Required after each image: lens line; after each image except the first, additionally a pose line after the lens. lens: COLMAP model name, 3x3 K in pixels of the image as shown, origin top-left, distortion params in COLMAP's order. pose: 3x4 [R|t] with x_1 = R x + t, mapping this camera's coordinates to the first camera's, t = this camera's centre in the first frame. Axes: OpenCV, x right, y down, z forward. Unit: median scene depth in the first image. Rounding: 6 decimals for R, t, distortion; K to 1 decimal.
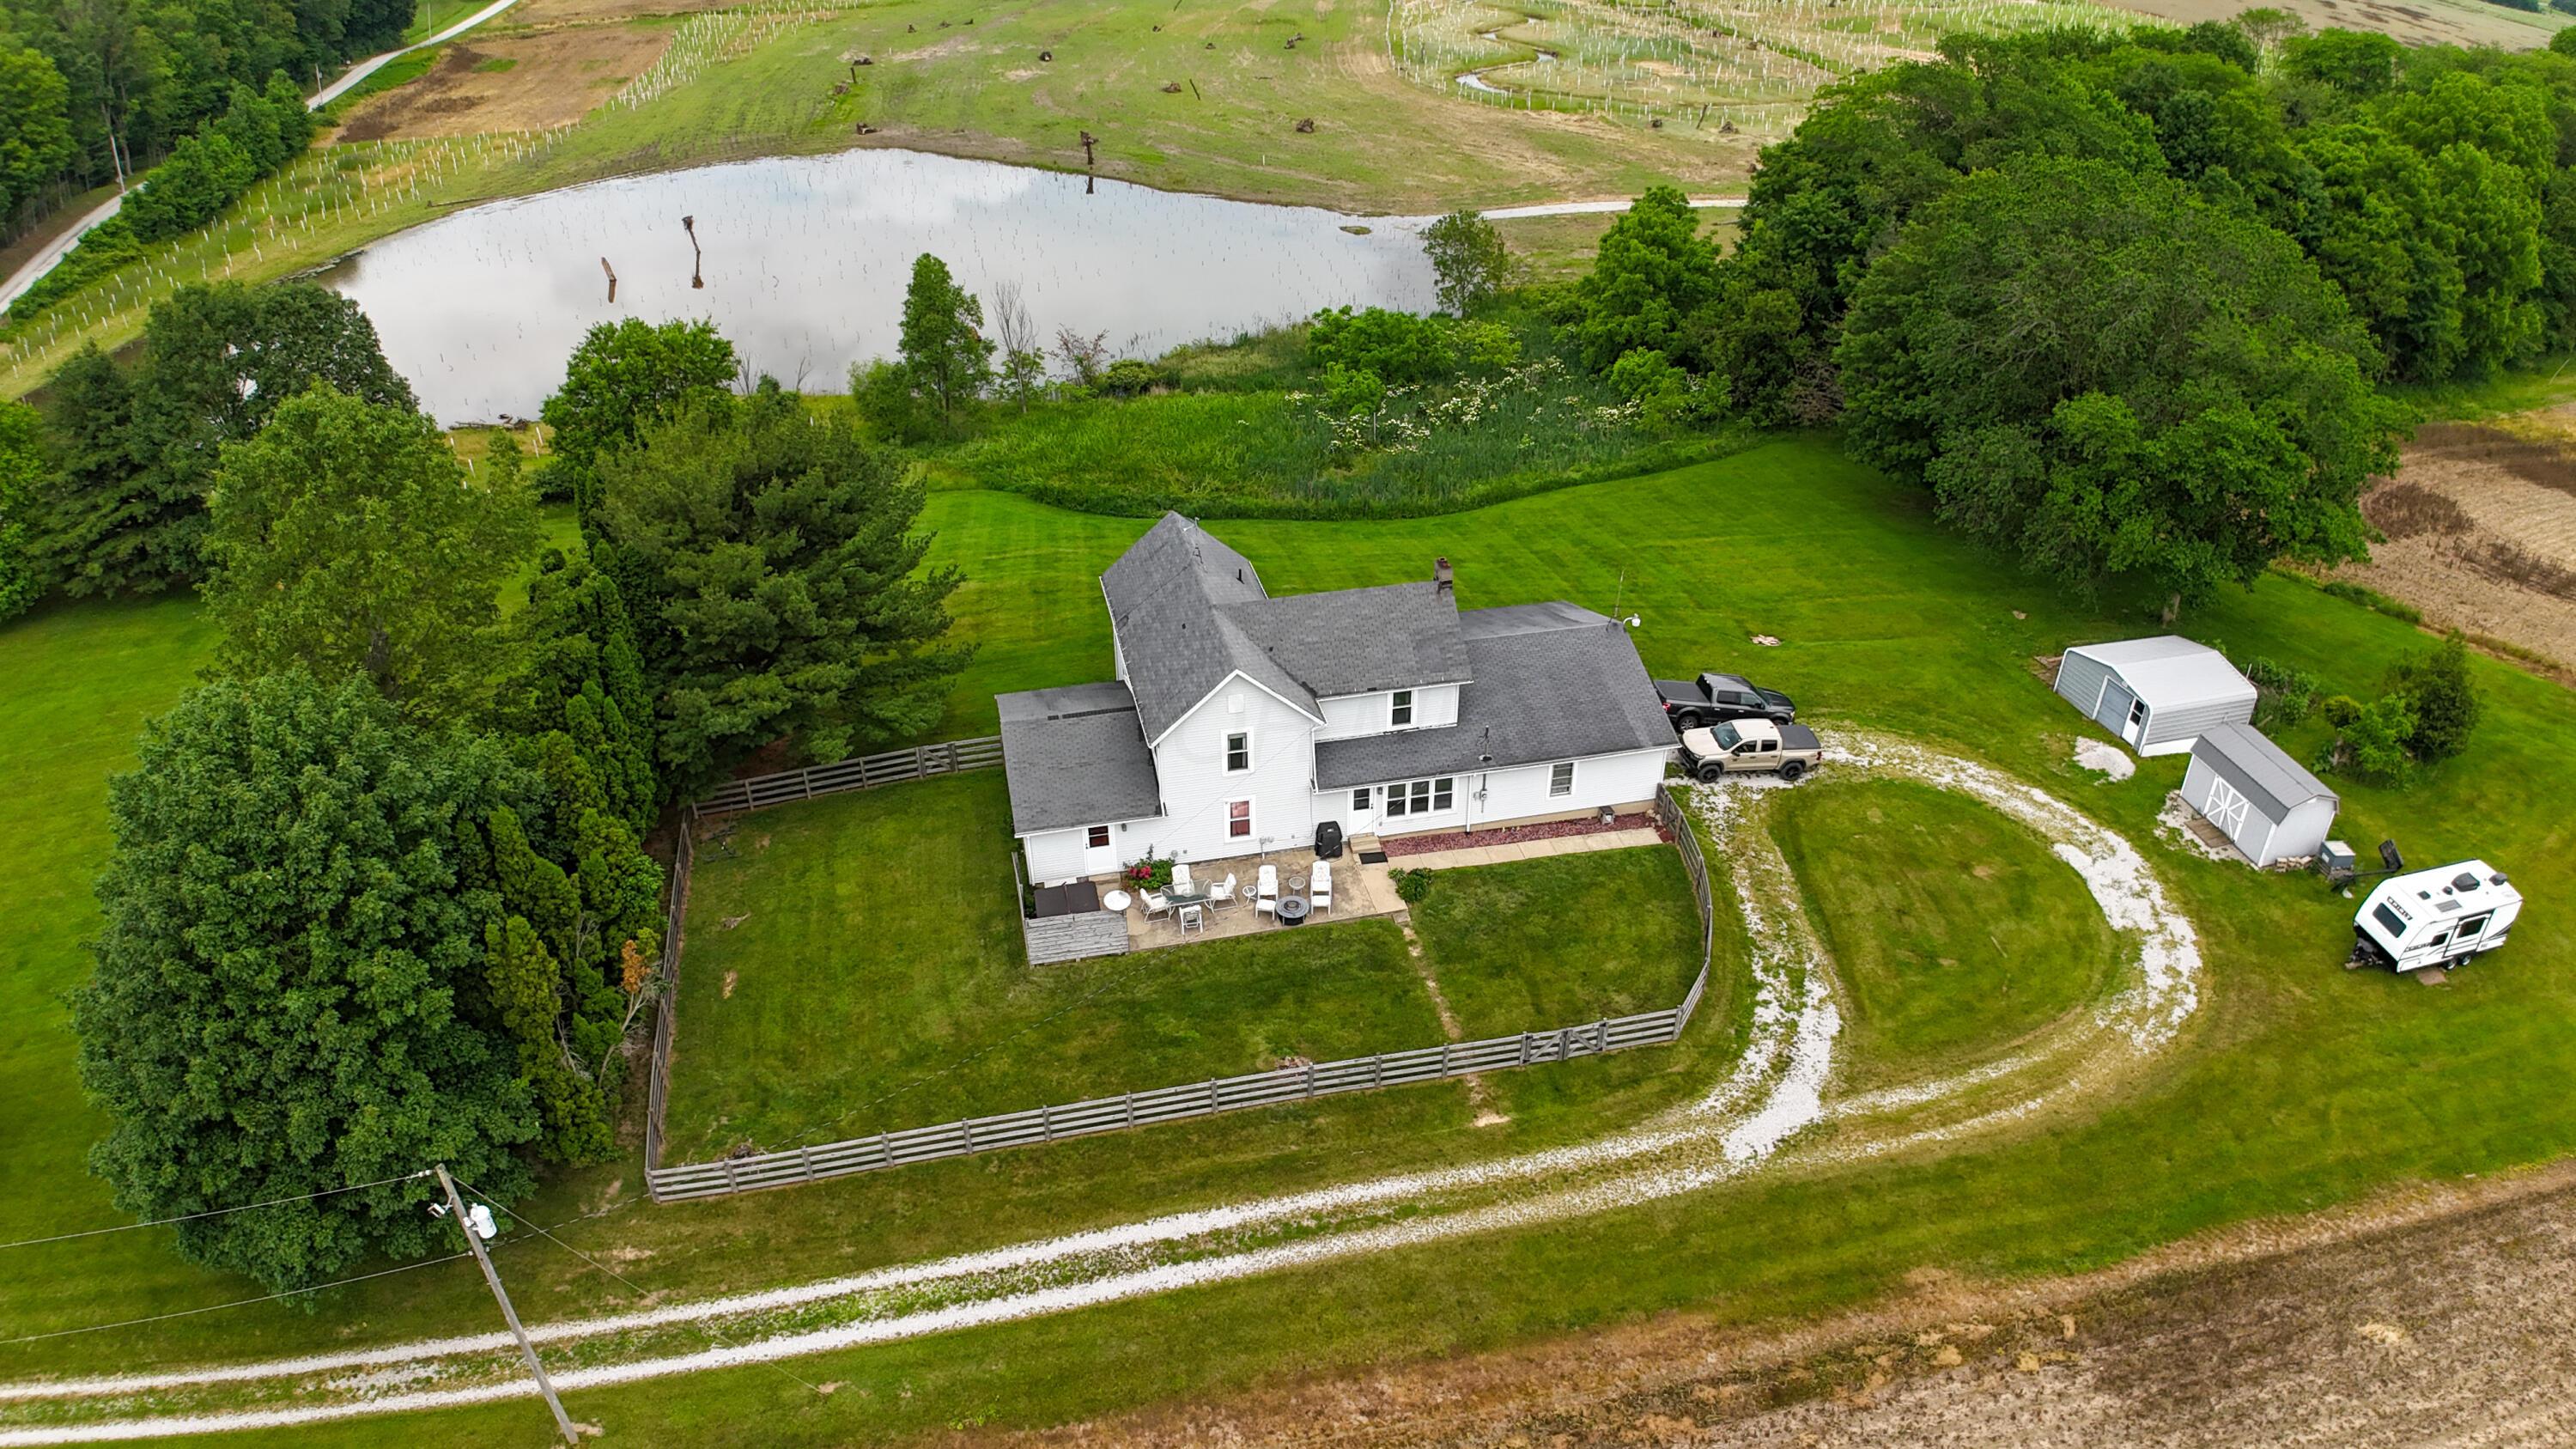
lens RADIAL K [[1594.9, 0, 1288.0], [0, 1594.9, 724.5], [0, 0, 1]] dist [-0.197105, 0.028880]
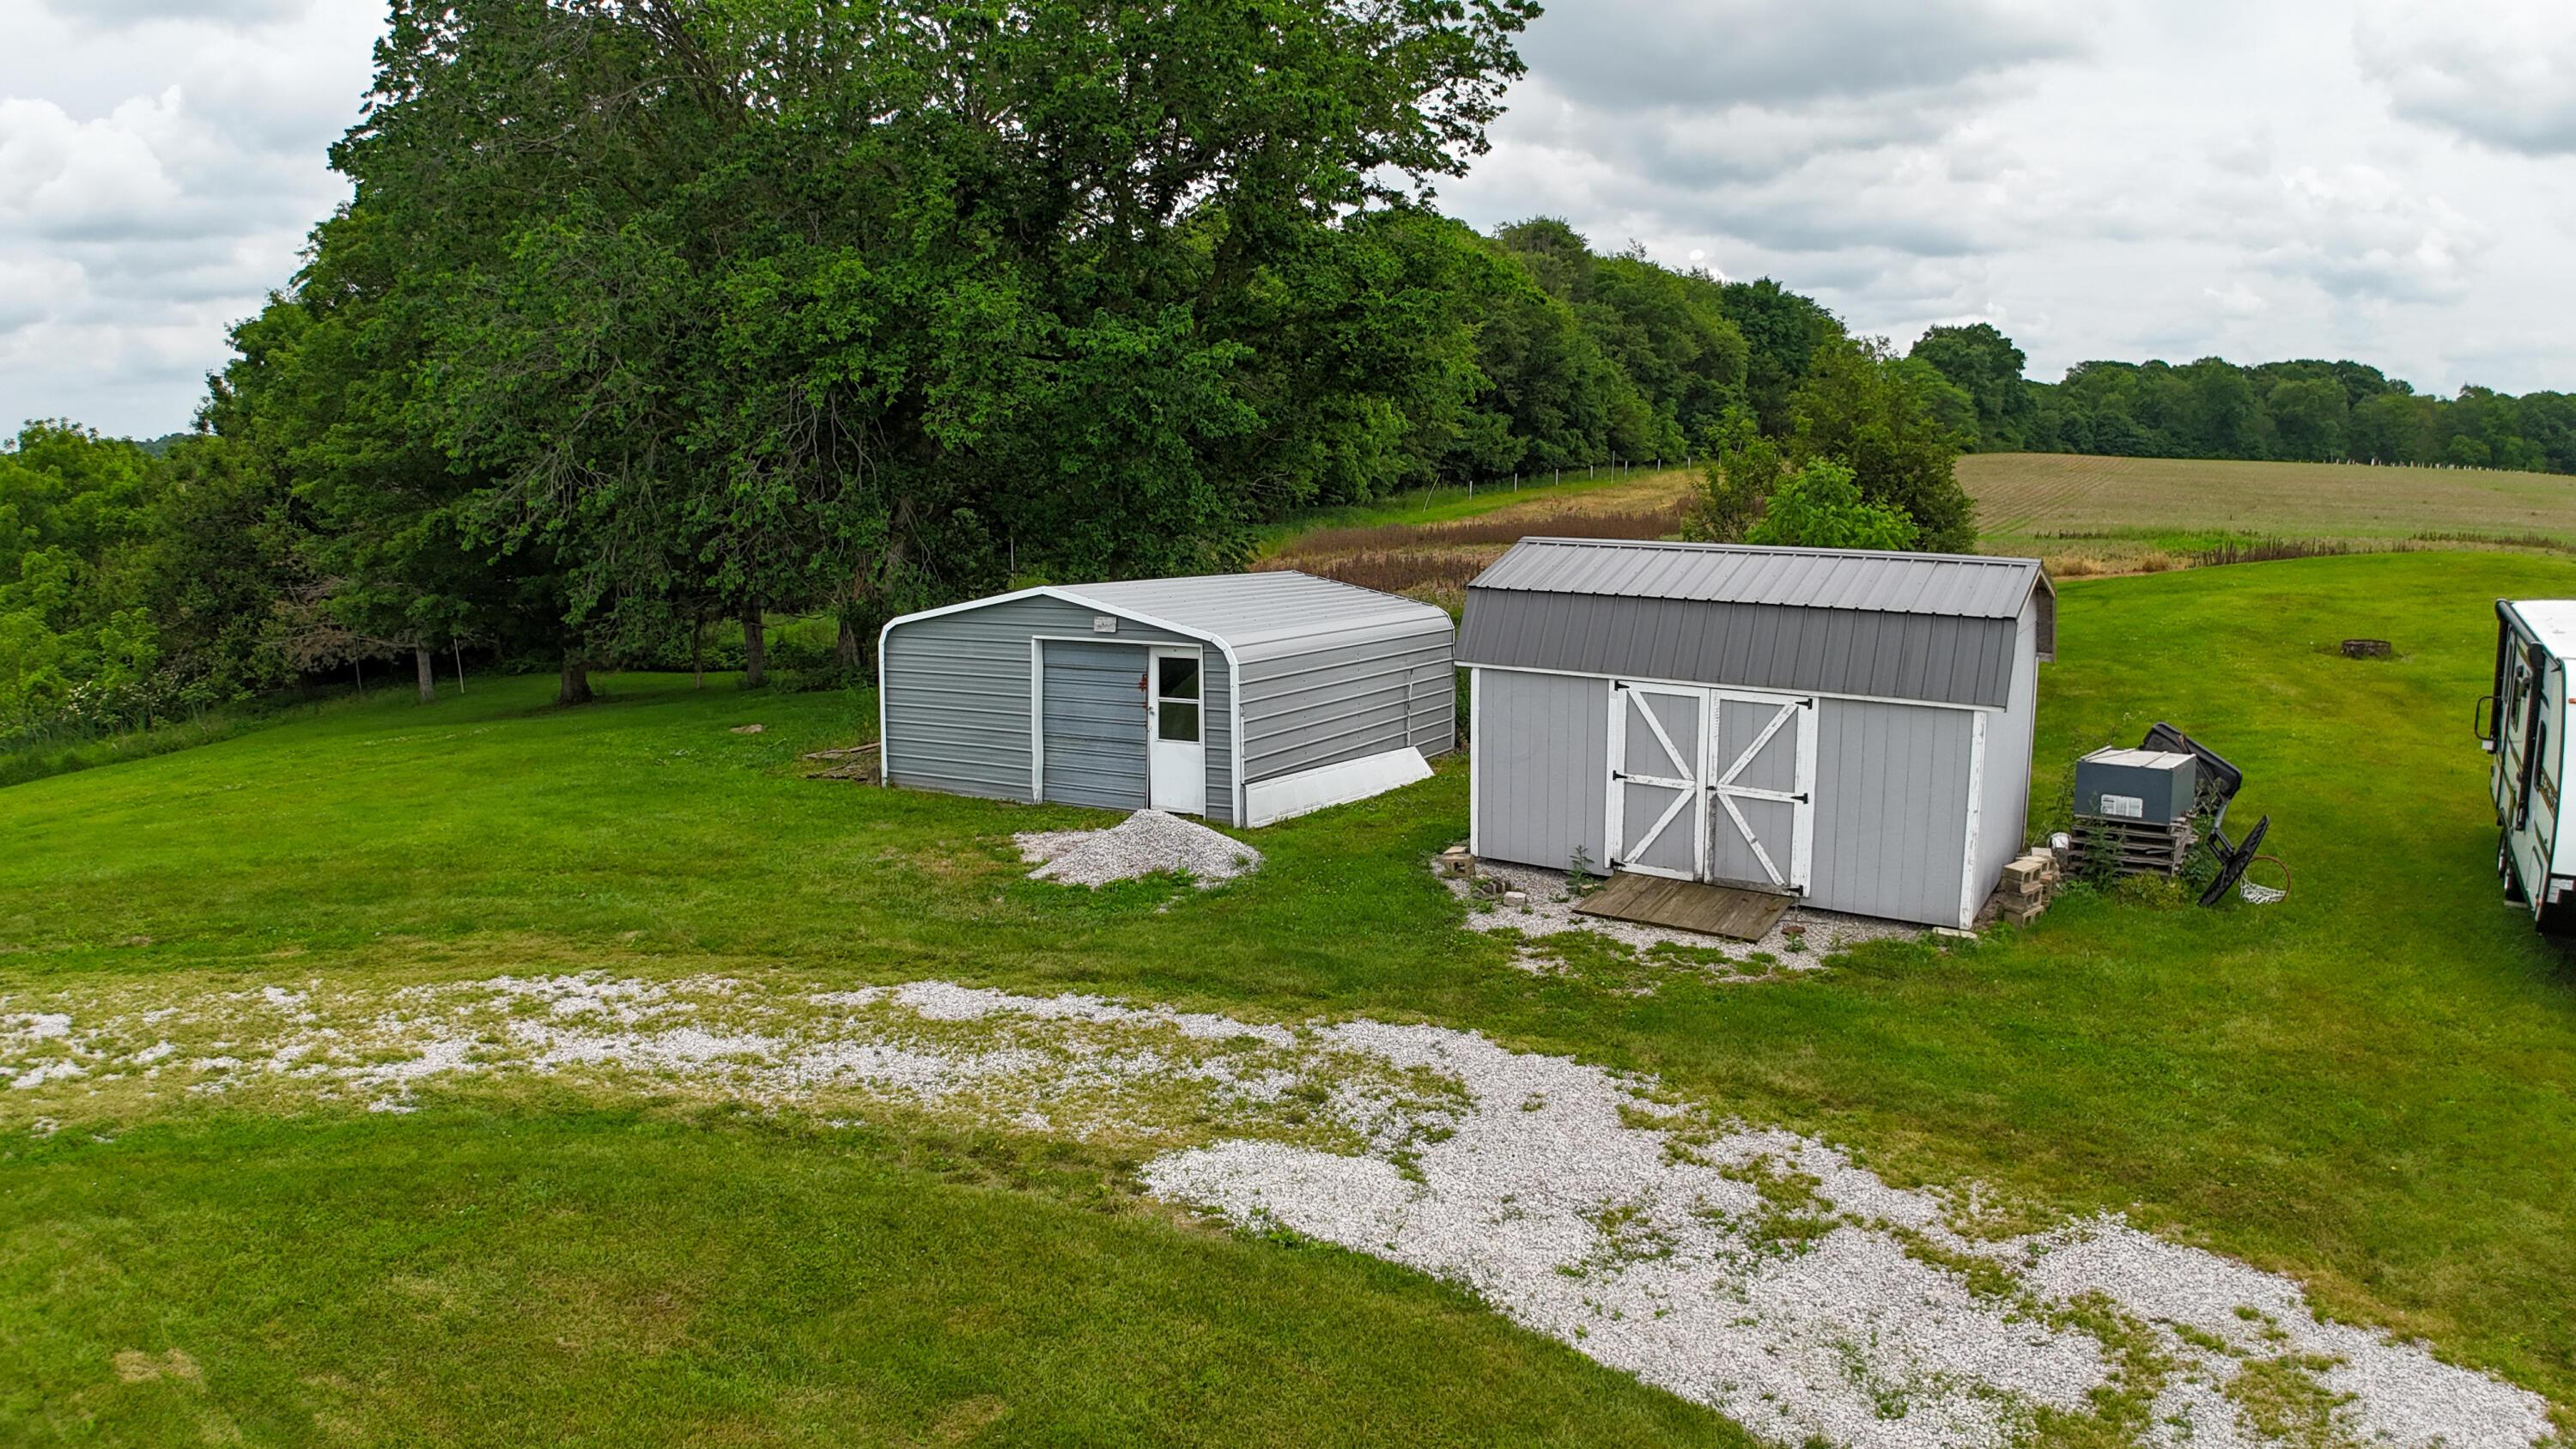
lens RADIAL K [[1594.9, 0, 1288.0], [0, 1594.9, 724.5], [0, 0, 1]] dist [-0.197105, 0.028880]
pose [[0.715283, -0.128249, 0.686966, 0.498645], [0.370314, 0.903215, -0.216957, 0.095047], [-0.592654, 0.409579, 0.693547, 1.042223]]
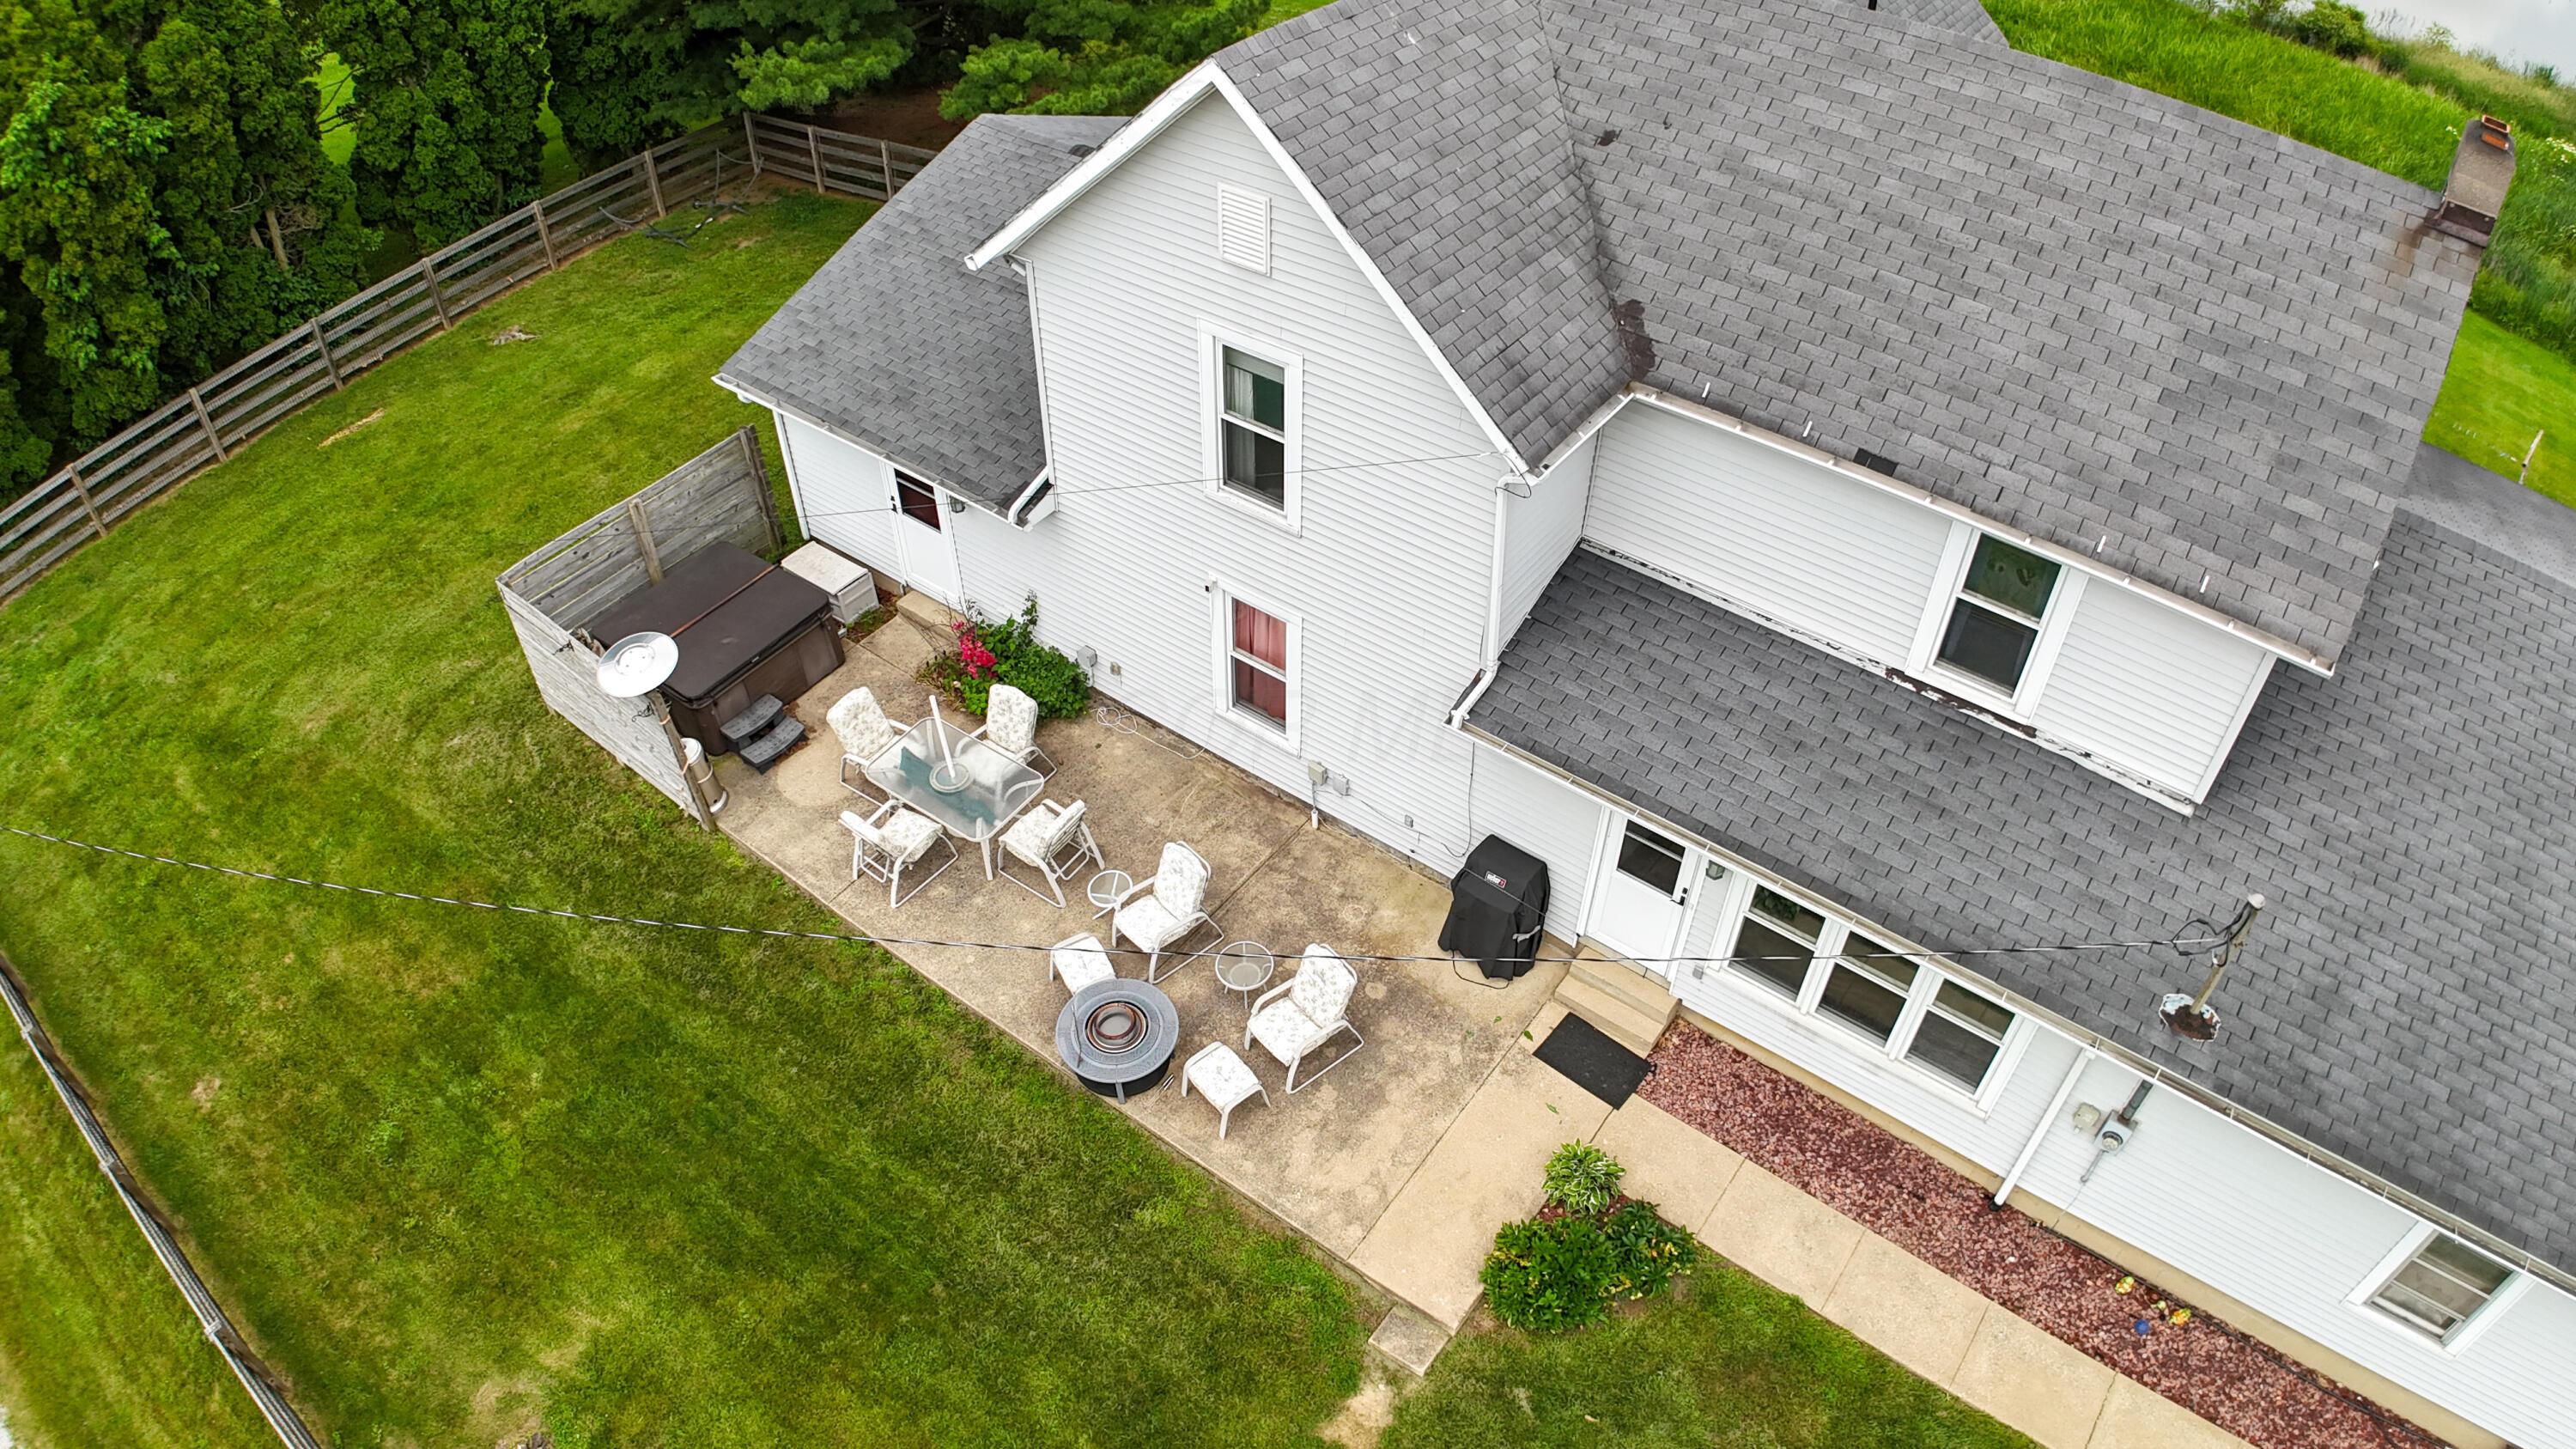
lens RADIAL K [[1594.9, 0, 1288.0], [0, 1594.9, 724.5], [0, 0, 1]] dist [-0.197105, 0.028880]
pose [[0.646530, 0.523679, -0.554760, 0.156903], [-0.405113, 0.851856, 0.332001, -0.033061], [0.646438, 0.010092, 0.762900, 0.893824]]
